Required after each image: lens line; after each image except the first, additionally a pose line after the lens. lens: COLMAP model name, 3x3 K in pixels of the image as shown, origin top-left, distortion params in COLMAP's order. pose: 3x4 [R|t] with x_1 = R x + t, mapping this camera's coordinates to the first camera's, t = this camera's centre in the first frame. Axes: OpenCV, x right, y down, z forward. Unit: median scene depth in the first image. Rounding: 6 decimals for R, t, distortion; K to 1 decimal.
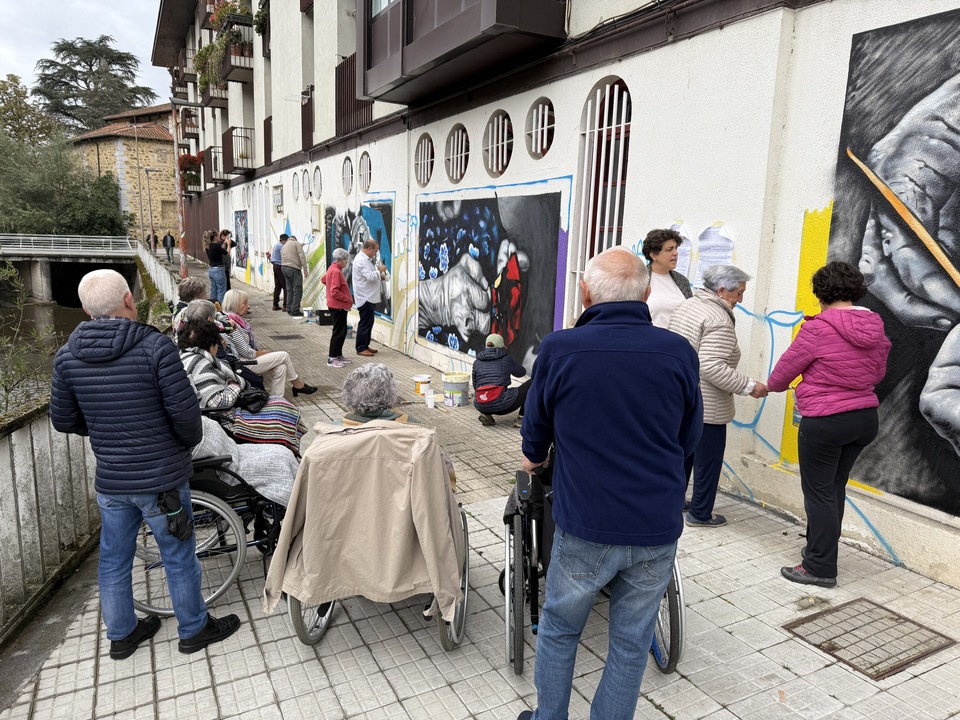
lens RADIAL K [[675.0, 0, 493.9], [0, 675.0, 363.3], [0, 0, 1]] dist [0.086082, -0.111465]
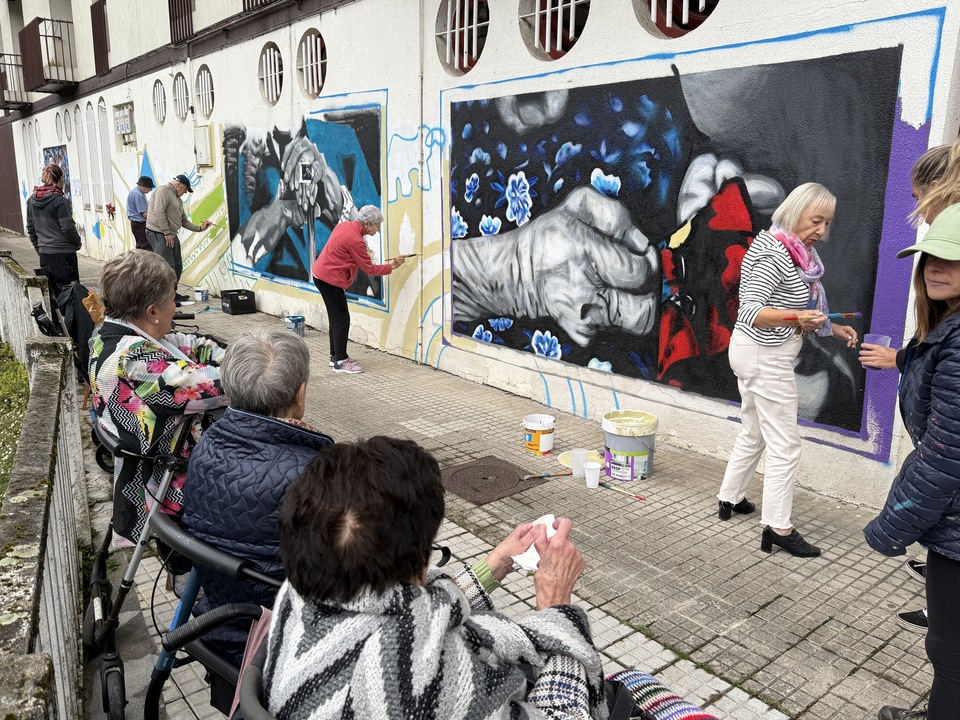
lens RADIAL K [[770.6, 0, 488.5], [0, 770.6, 366.2], [0, 0, 1]] dist [0.092314, -0.143983]
pose [[0.984484, -0.057095, 0.165924, -0.209941], [0.049480, 0.997539, 0.049673, -0.047050], [-0.168352, -0.040692, 0.984887, 0.348477]]
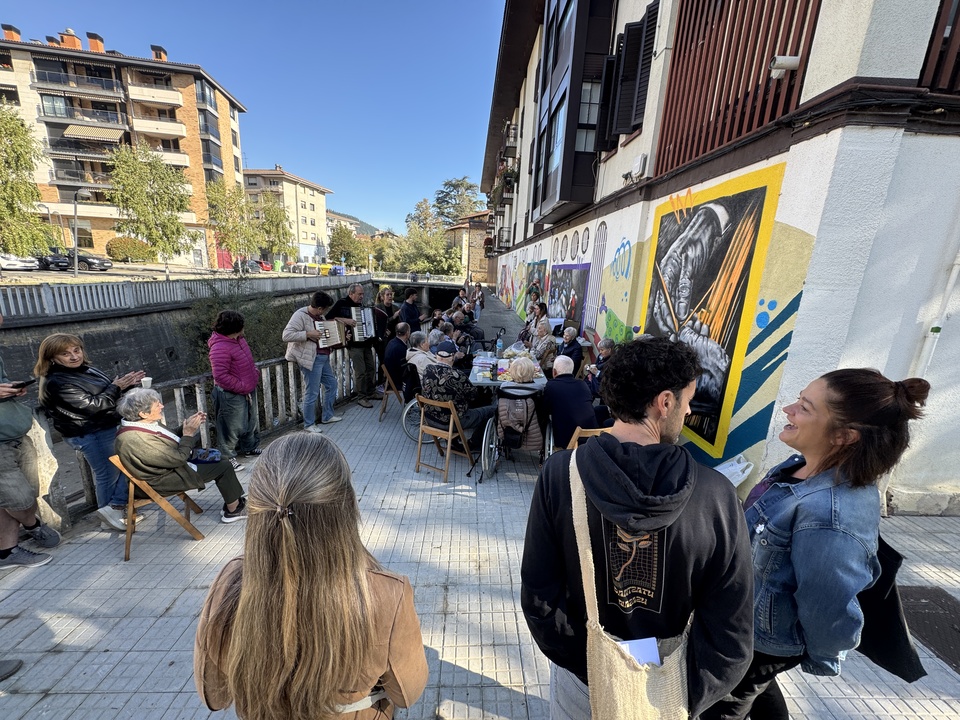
lens RADIAL K [[384.2, 0, 478.5], [0, 384.2, 366.4], [0, 0, 1]] dist [0.000163, 0.000553]
pose [[0.894573, 0.122897, -0.429692, 0.257735], [-0.103403, 0.992276, 0.068528, 0.014020], [0.434795, -0.016872, 0.900371, -0.226986]]
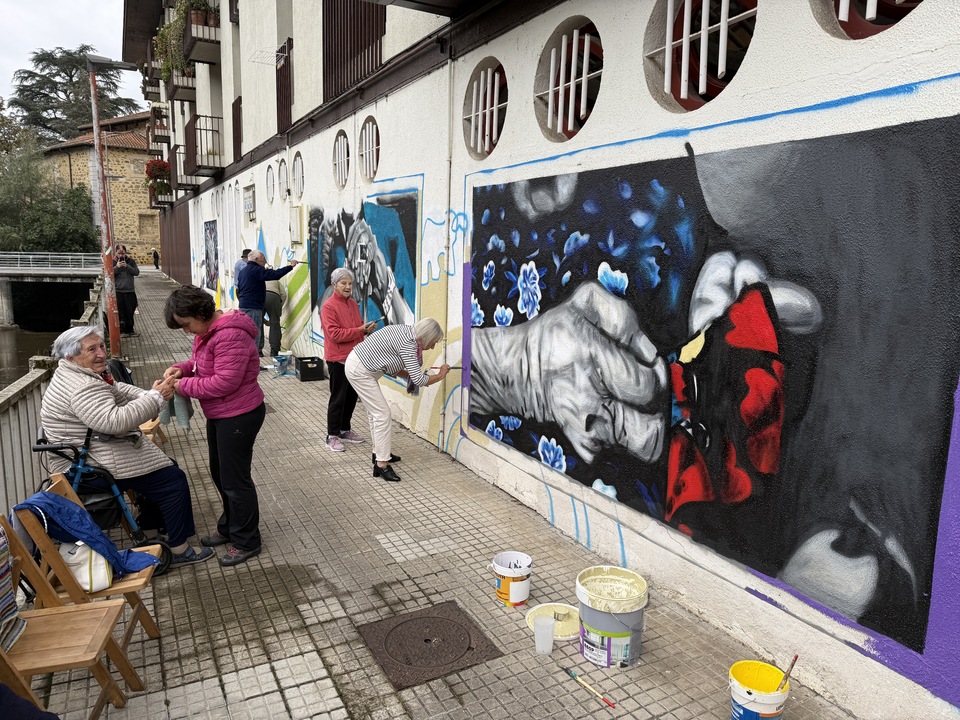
lens RADIAL K [[675.0, 0, 476.3], [0, 675.0, 364.9], [0, 0, 1]] dist [0.086082, -0.111465]
pose [[0.999916, -0.007191, -0.010815, -0.106700], [0.007013, 0.999841, -0.016414, -0.087540], [0.010932, 0.016337, 0.999807, 0.470700]]
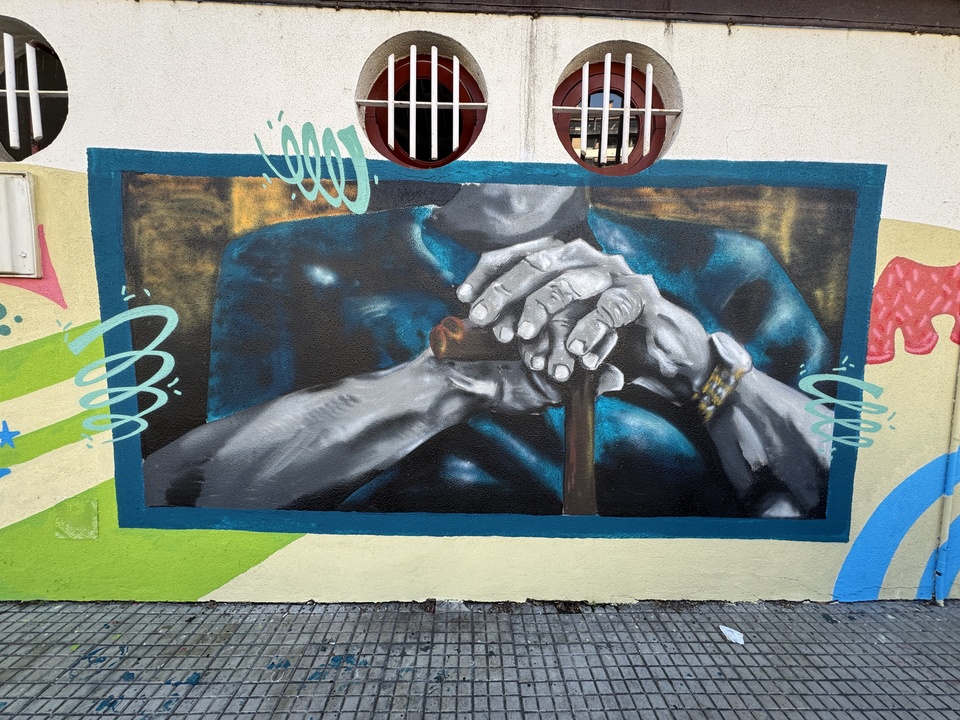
lens RADIAL K [[384.2, 0, 466.4], [0, 384.2, 343.7], [0, 0, 1]] dist [0.000163, 0.000553]
pose [[0.439977, -0.091880, 0.893296, -0.497363], [0.156740, 0.987340, 0.024353, -0.238135], [-0.884224, 0.129300, 0.448808, 1.269609]]
